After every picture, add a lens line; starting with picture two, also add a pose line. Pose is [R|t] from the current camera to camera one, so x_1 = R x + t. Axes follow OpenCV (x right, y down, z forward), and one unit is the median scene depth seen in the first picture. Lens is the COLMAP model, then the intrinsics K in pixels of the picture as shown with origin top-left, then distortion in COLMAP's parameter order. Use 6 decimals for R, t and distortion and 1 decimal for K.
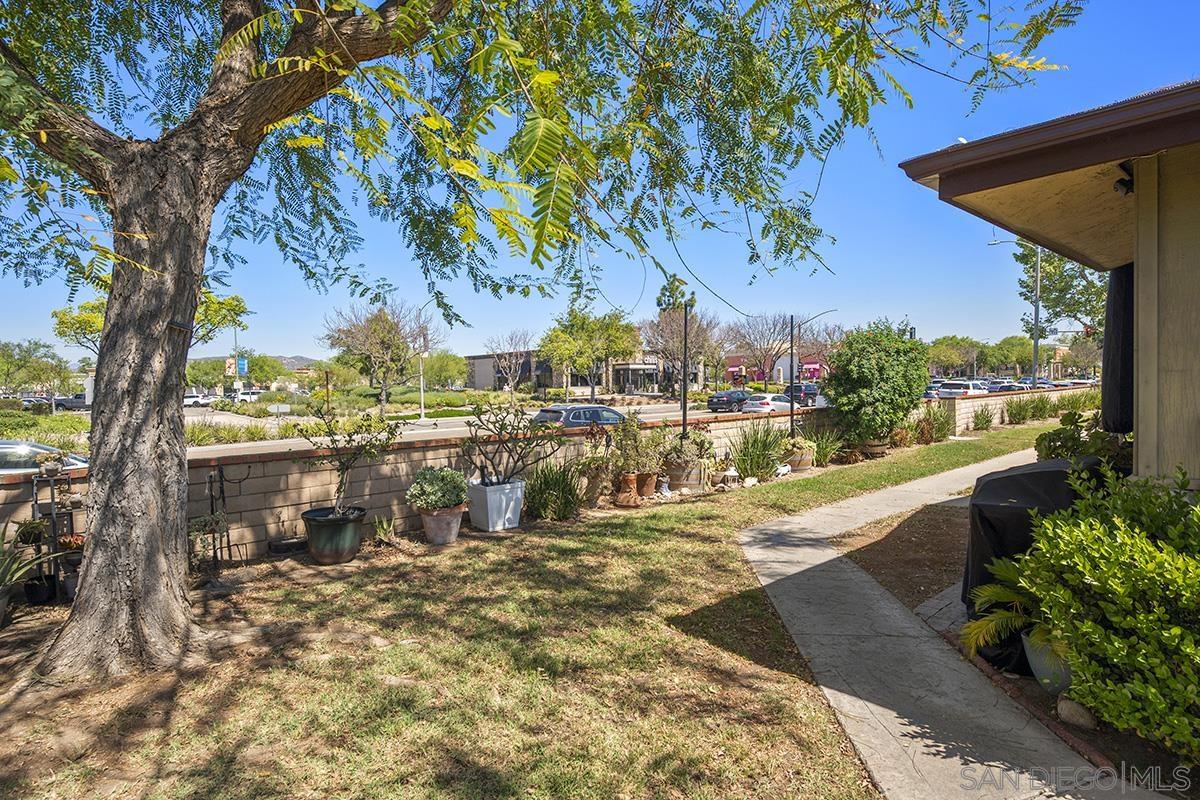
lens RADIAL K [[623.3, 0, 602.0], [0, 623.3, 407.4], [0, 0, 1]] dist [0.003584, 0.000312]
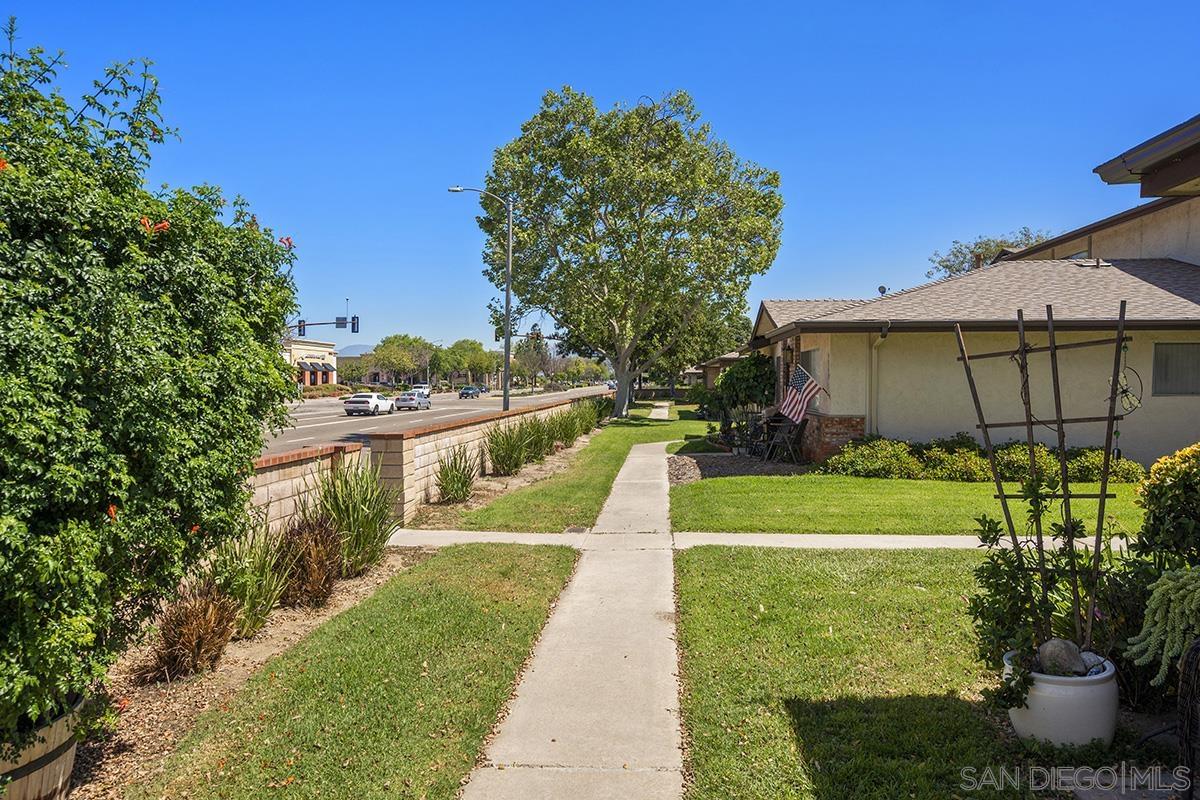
lens RADIAL K [[763.2, 0, 600.3], [0, 763.2, 401.5], [0, 0, 1]] dist [0.002624, 0.000079]
pose [[0.723795, 0.004376, 0.690001, 0.163043], [0.010951, 0.999781, -0.017828, -0.015186], [-0.689928, 0.020460, 0.723588, 0.283528]]
